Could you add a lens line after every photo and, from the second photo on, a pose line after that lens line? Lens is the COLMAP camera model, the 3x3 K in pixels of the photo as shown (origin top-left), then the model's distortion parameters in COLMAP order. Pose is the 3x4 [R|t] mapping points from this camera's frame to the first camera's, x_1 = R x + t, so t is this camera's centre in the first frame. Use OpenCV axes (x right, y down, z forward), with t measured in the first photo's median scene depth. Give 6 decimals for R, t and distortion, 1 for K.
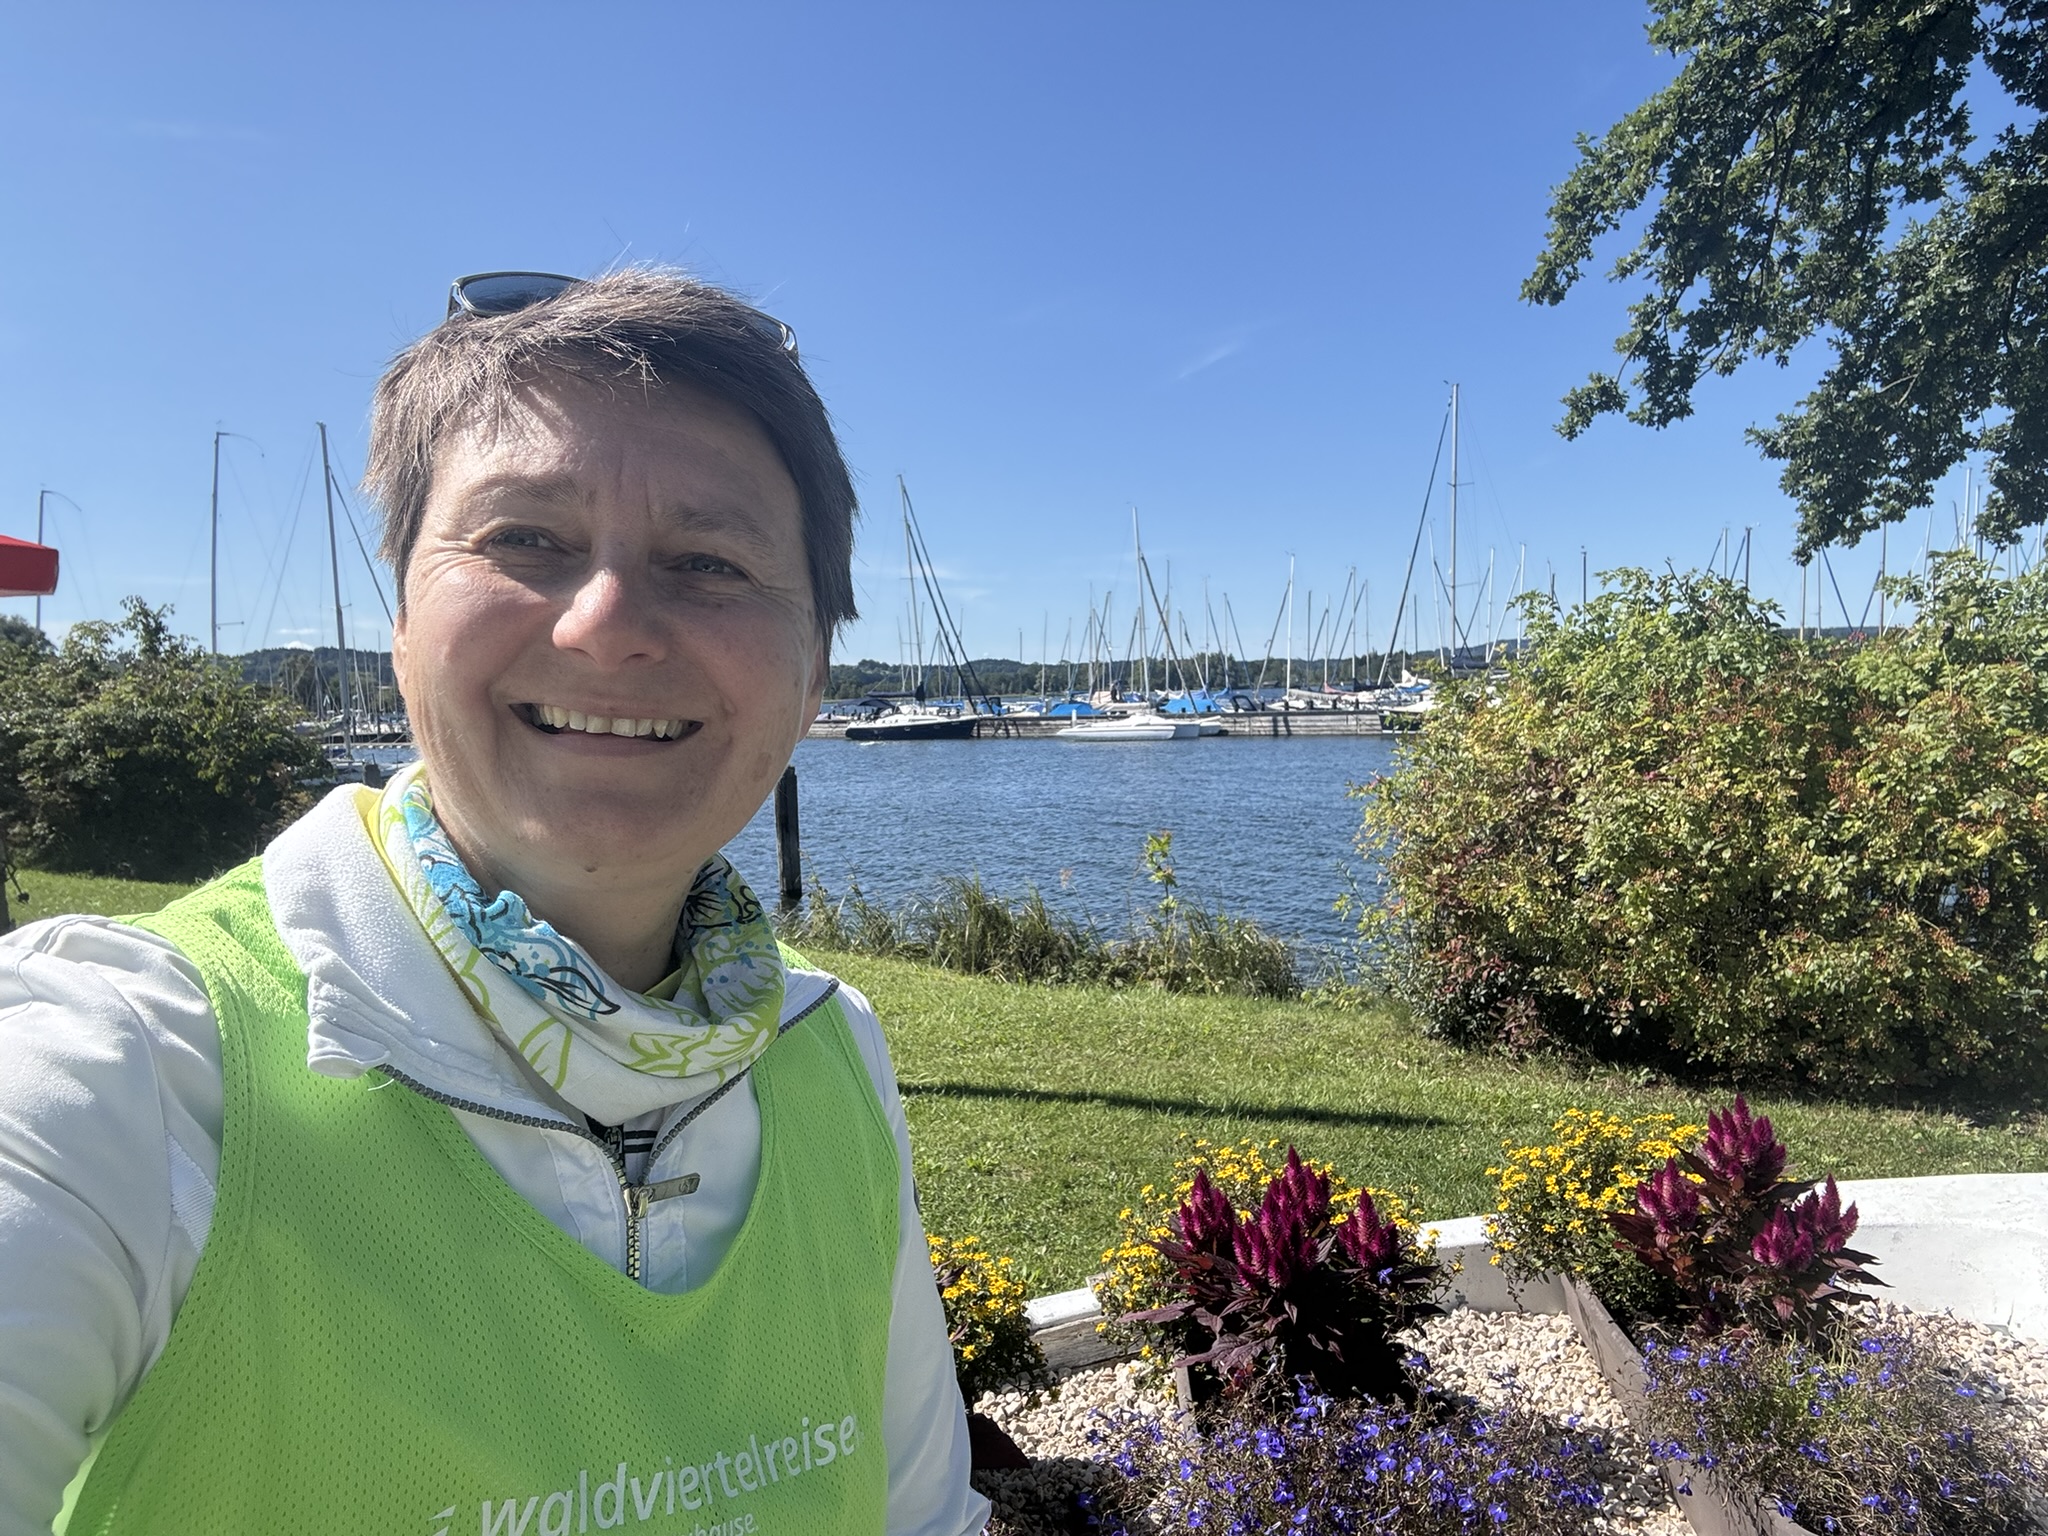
lens RADIAL K [[1431.3, 0, 990.1], [0, 1431.3, 782.2], [0, 0, 1]] dist [0.110878, -0.139709]
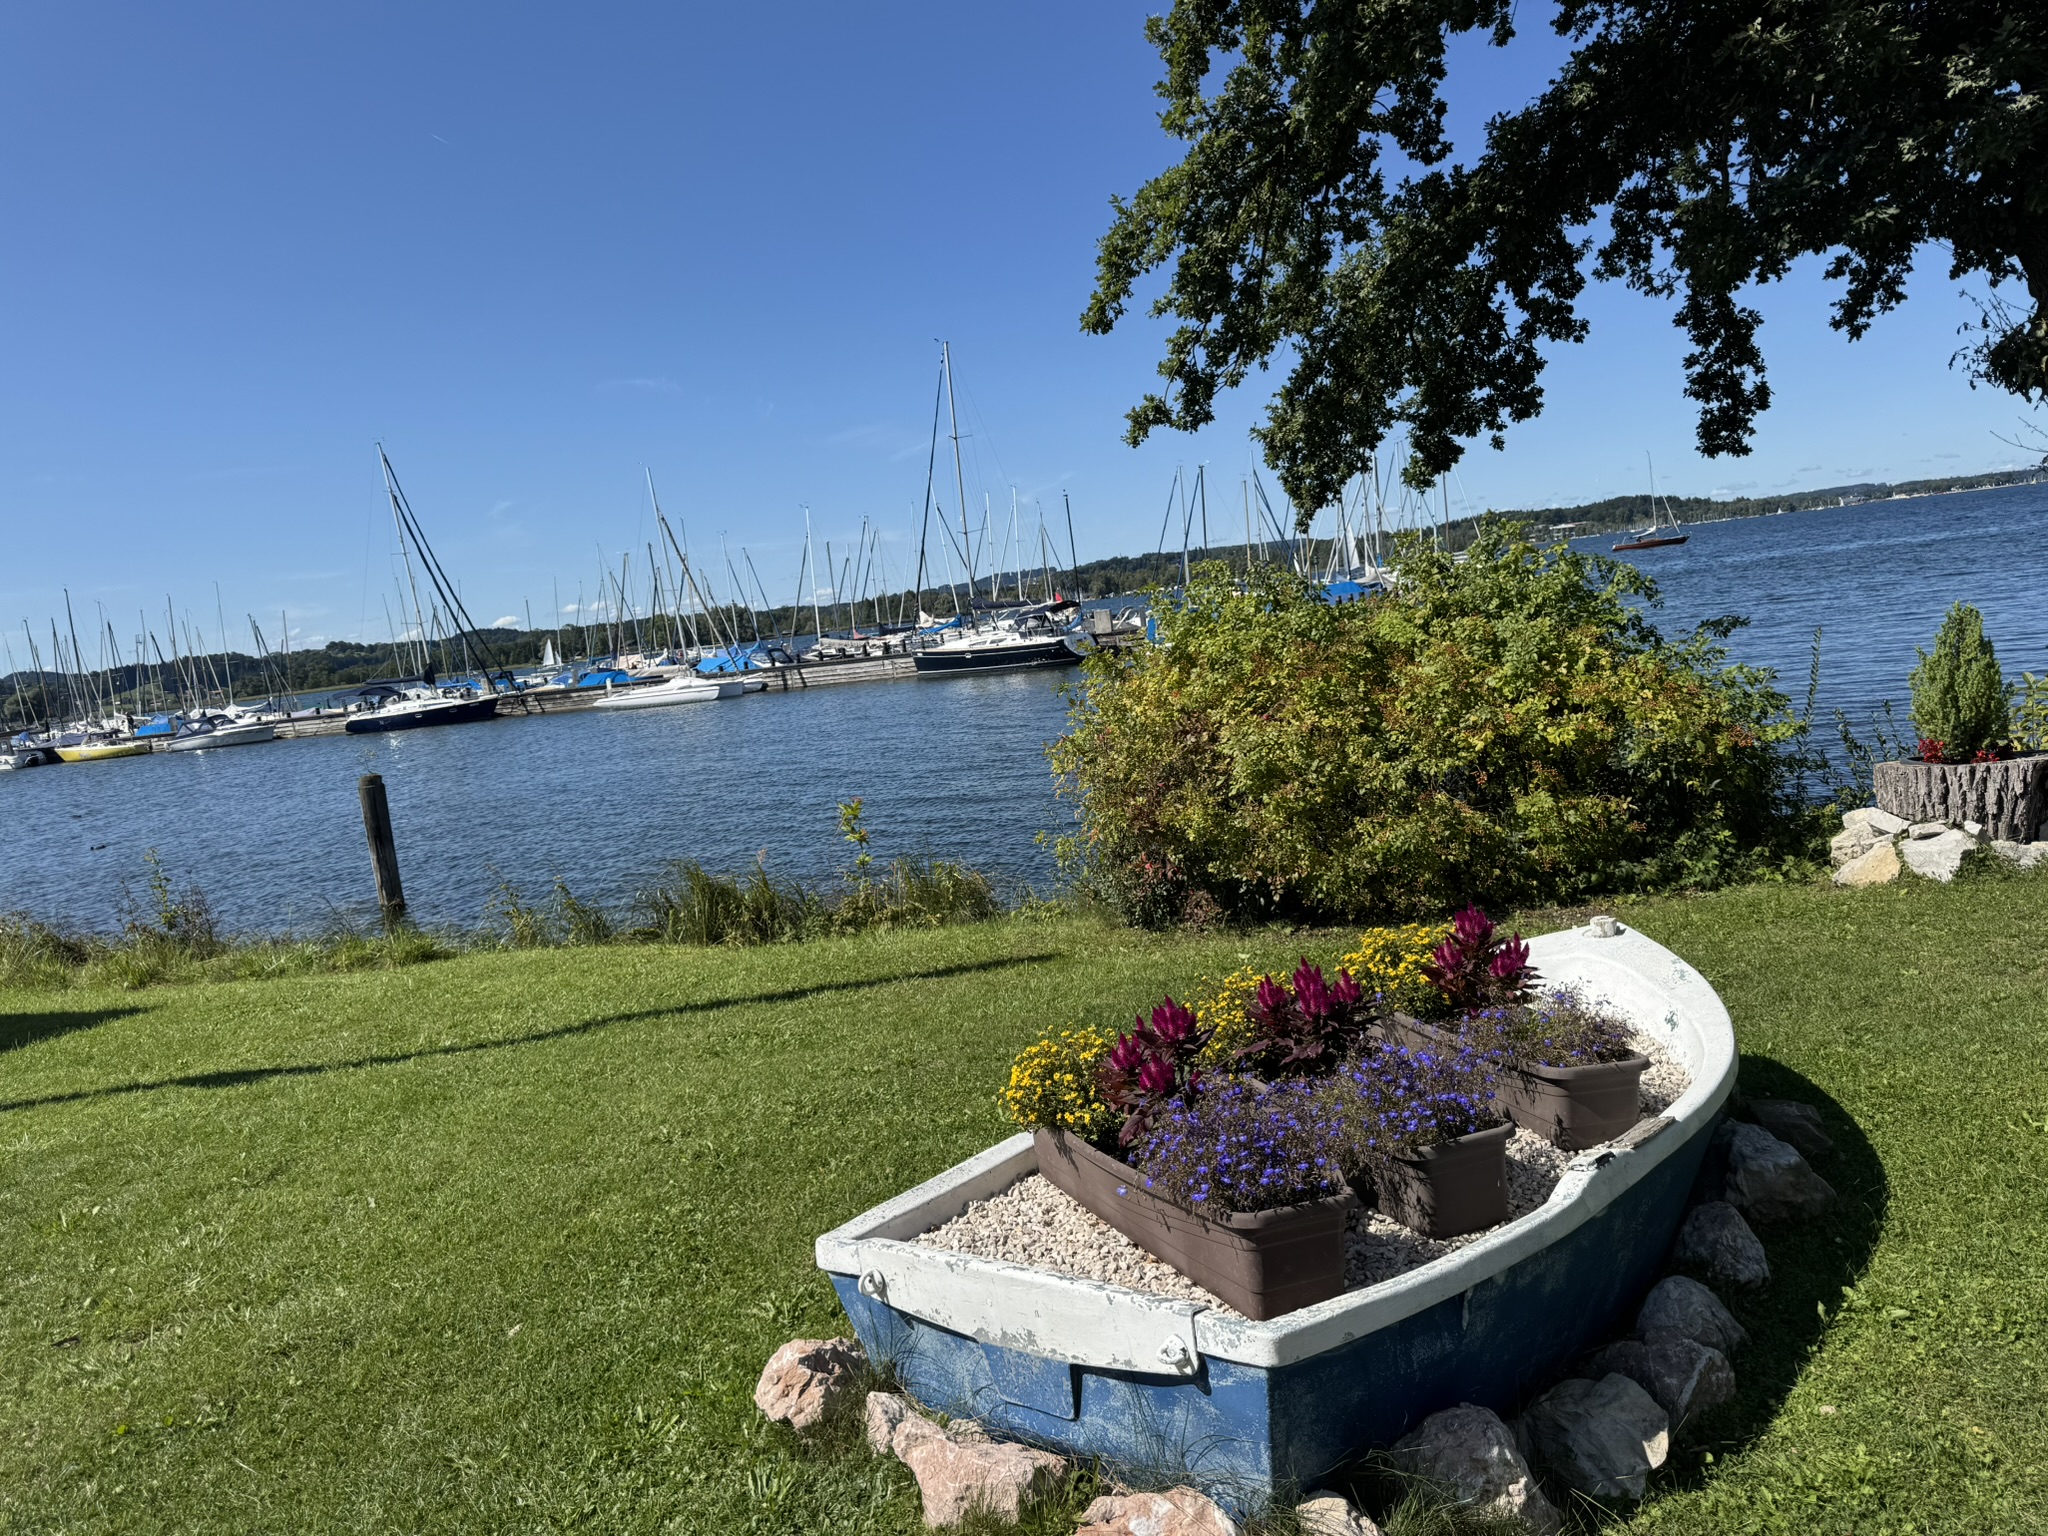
lens RADIAL K [[1434.3, 0, 1003.1], [0, 1434.3, 757.3], [0, 0, 1]] dist [0.153455, -0.271886]
pose [[0.938820, -0.114259, 0.324902, -0.237160], [0.108908, 0.993447, 0.034674, -0.041292], [-0.326734, 0.002832, 0.945112, -0.228792]]
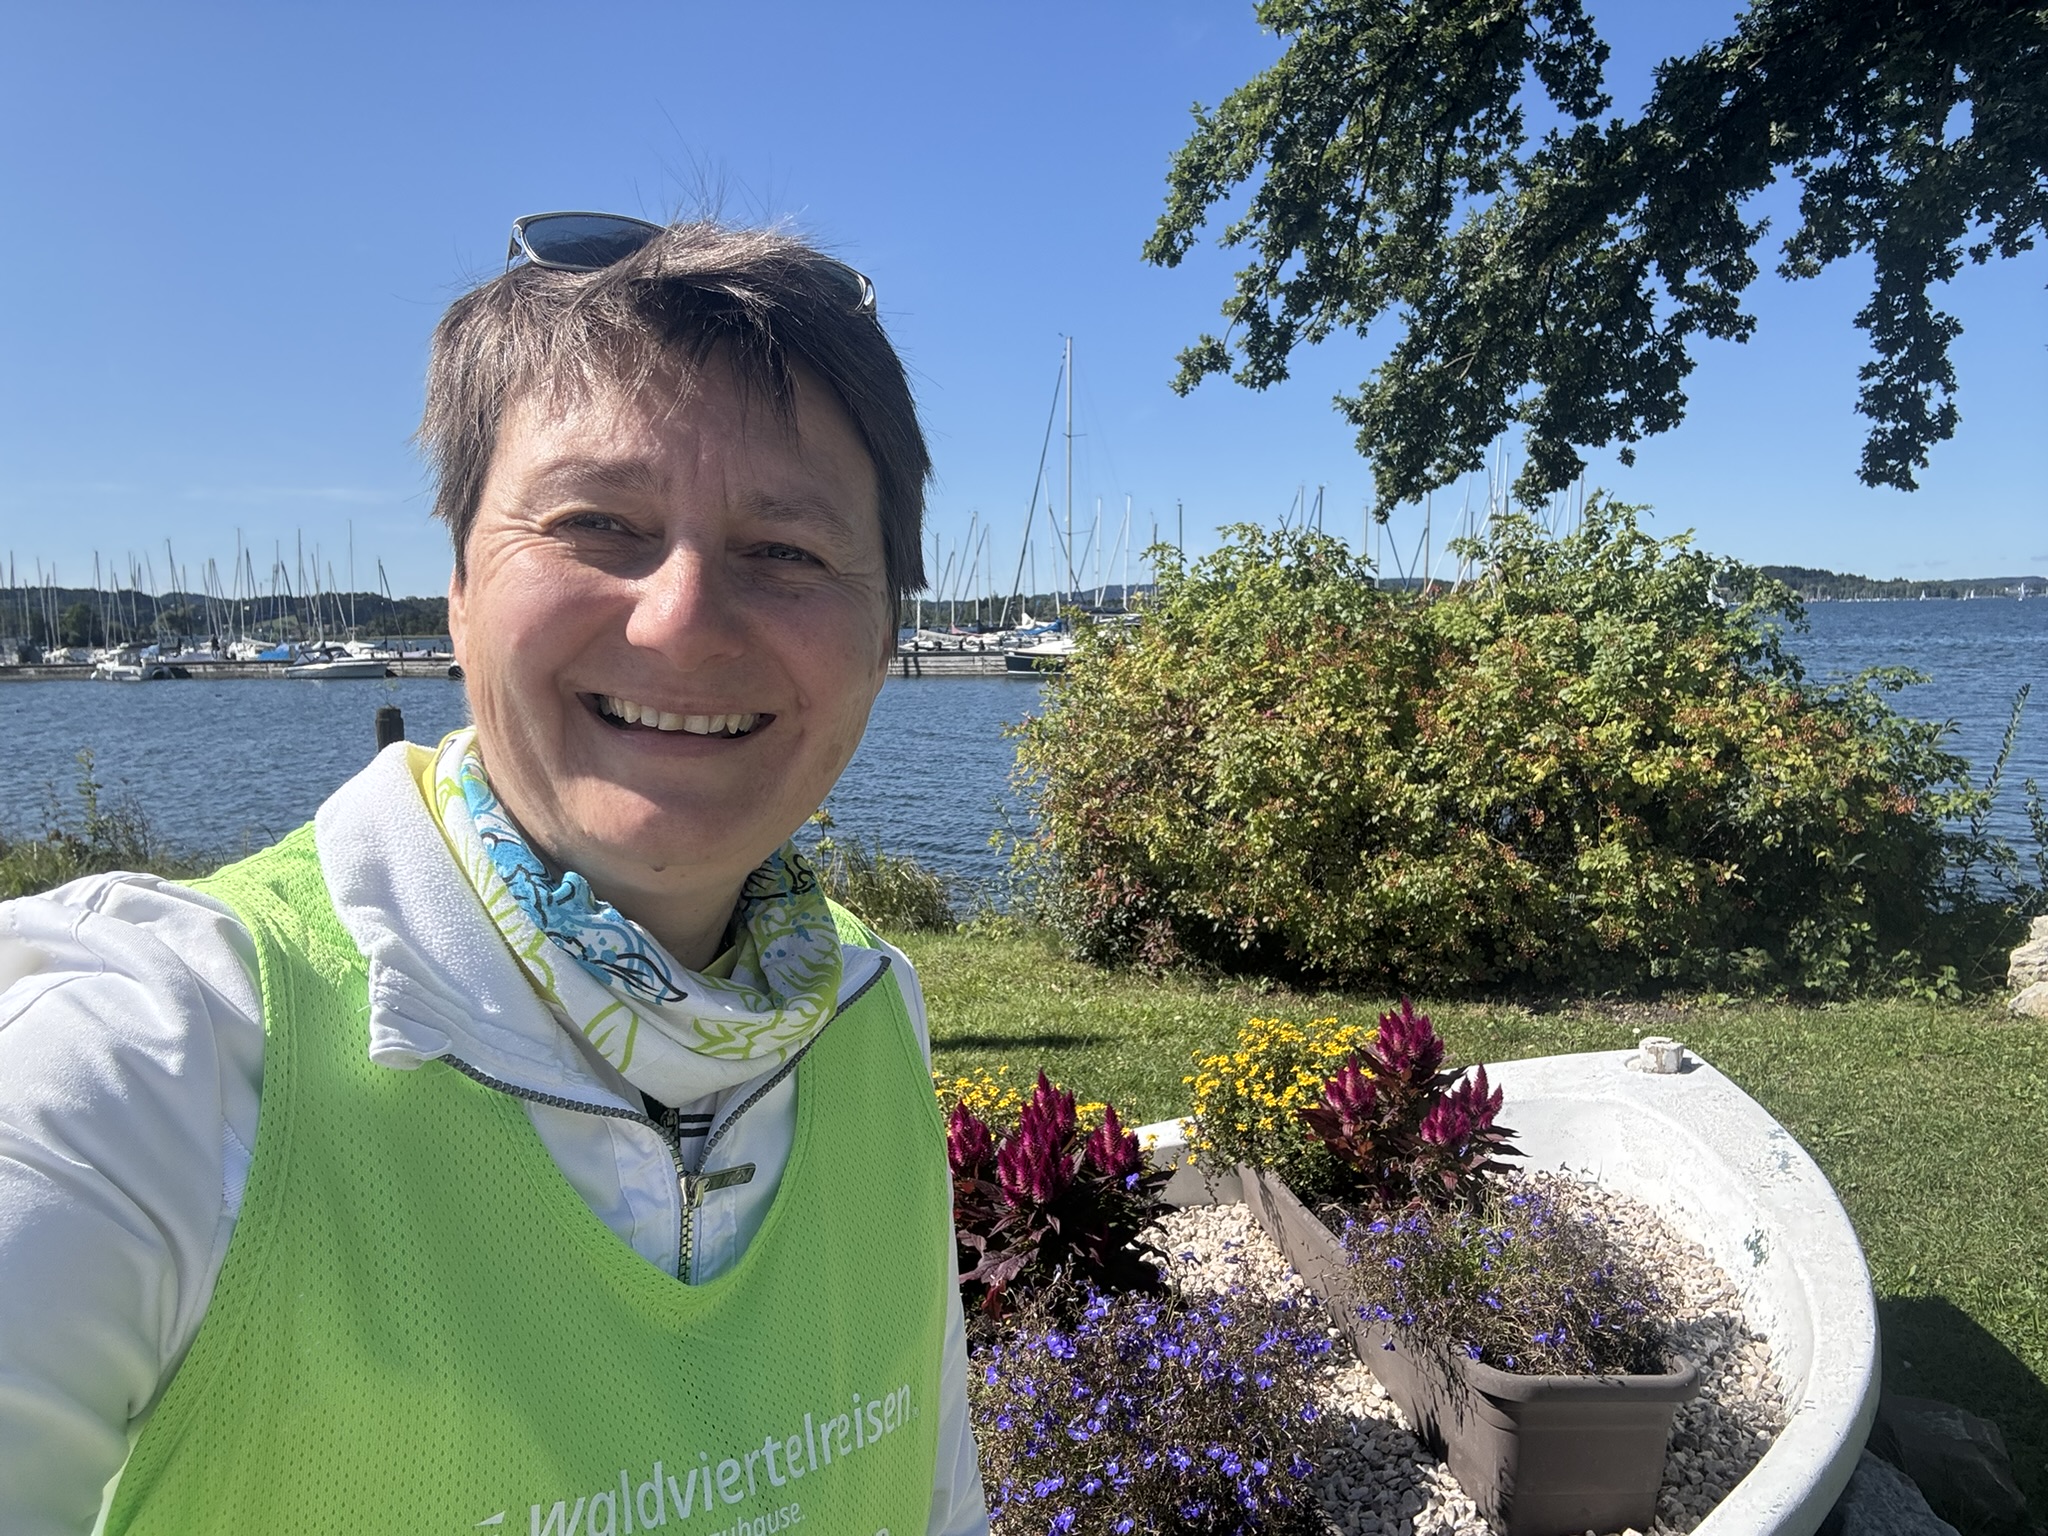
lens RADIAL K [[1428.1, 0, 986.0], [0, 1428.1, 783.6], [0, 0, 1]] dist [0.143598, -0.204937]
pose [[0.967976, -0.019524, 0.250281, -0.026566], [0.008759, 0.998991, 0.044051, -0.001839], [-0.250888, -0.040448, 0.967171, -0.001068]]
